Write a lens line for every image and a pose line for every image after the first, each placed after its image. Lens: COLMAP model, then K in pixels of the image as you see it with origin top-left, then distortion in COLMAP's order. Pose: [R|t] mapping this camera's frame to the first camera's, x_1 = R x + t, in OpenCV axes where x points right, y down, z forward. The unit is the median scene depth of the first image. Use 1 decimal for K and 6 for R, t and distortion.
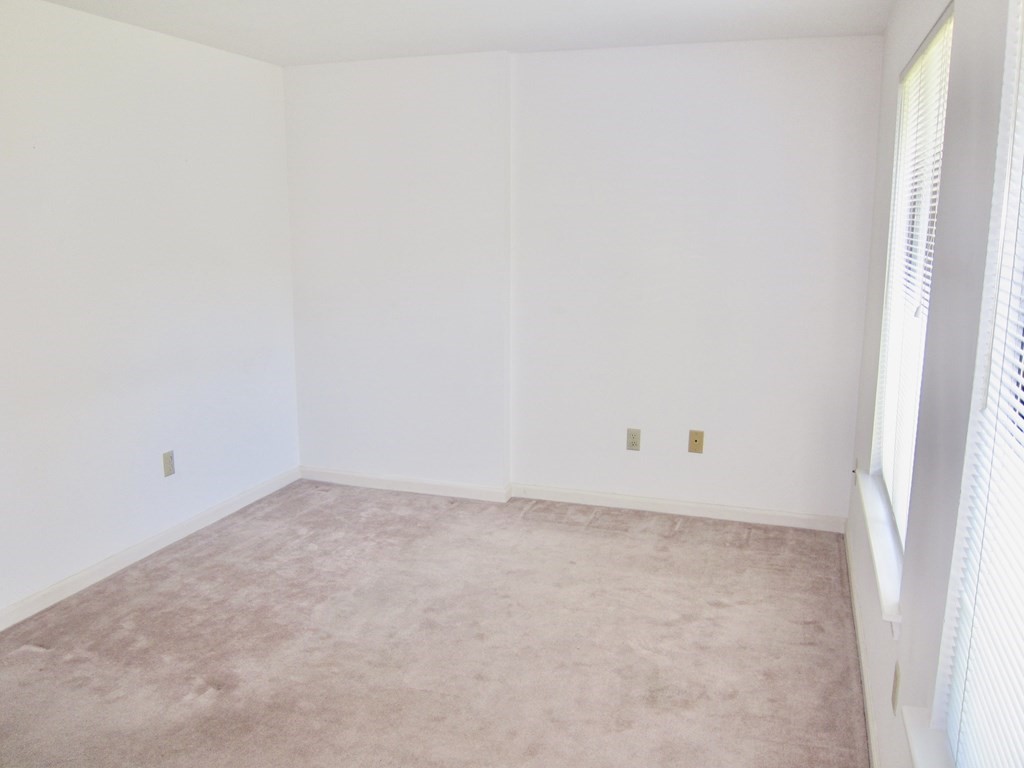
lens RADIAL K [[901.8, 0, 512.0], [0, 901.8, 384.0], [0, 0, 1]] dist [-0.012804, -0.014089]
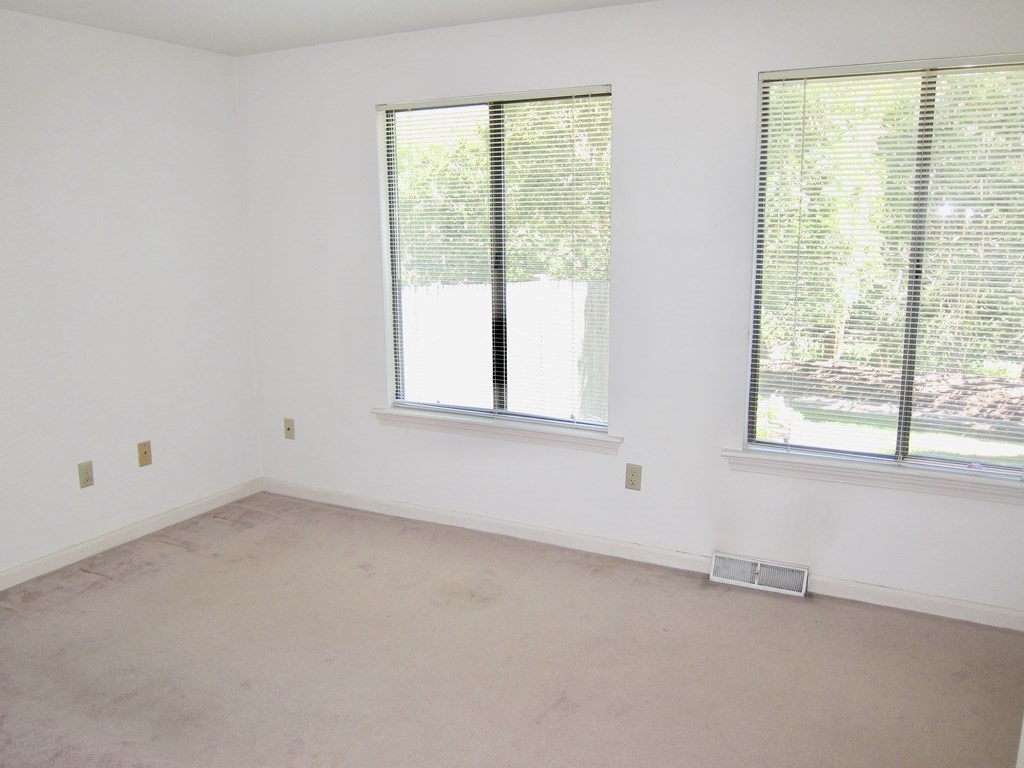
lens RADIAL K [[901.8, 0, 512.0], [0, 901.8, 384.0], [0, 0, 1]] dist [-0.012804, -0.014089]
pose [[0.195246, -0.201884, 0.959751, -0.625762], [0.210003, 0.964493, 0.160160, -0.078217], [-0.958007, 0.170280, 0.230709, 0.416936]]
